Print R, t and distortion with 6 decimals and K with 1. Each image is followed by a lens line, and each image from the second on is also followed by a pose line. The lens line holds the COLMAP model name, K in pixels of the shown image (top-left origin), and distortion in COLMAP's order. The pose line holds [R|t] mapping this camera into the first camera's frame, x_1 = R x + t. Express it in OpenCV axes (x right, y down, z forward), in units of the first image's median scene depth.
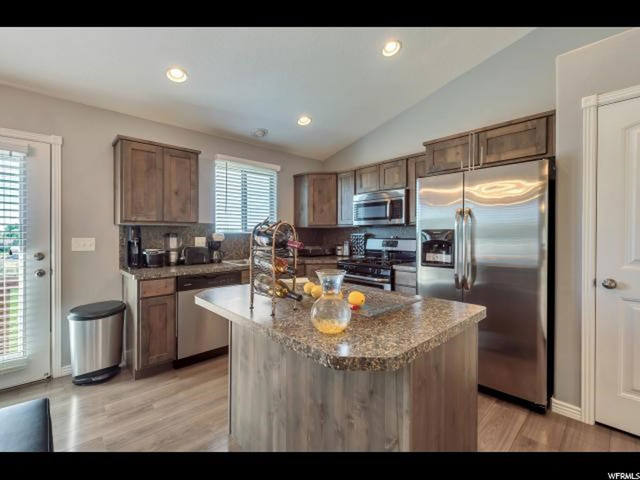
lens RADIAL K [[280.5, 0, 321.2], [0, 280.5, 237.9], [0, 0, 1]] dist [0.000189, -0.000851]
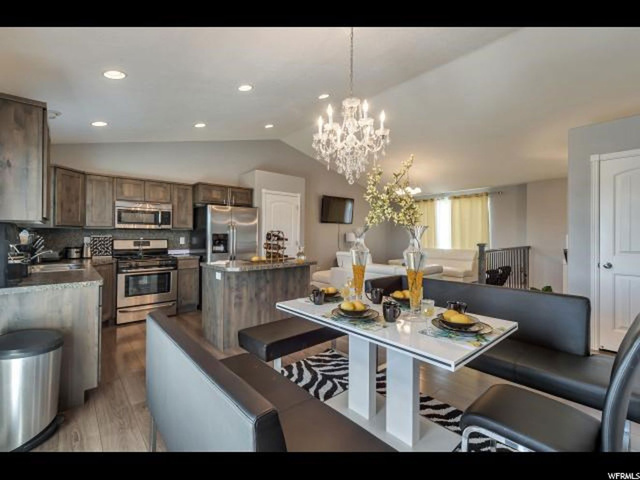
lens RADIAL K [[280.5, 0, 321.2], [0, 280.5, 237.9], [0, 0, 1]] dist [0.000189, -0.000851]
pose [[0.027893, -0.006185, 0.999592, -1.062264], [0.013233, 0.999896, 0.005817, -0.000965], [-0.999523, 0.013065, 0.027972, 0.176251]]
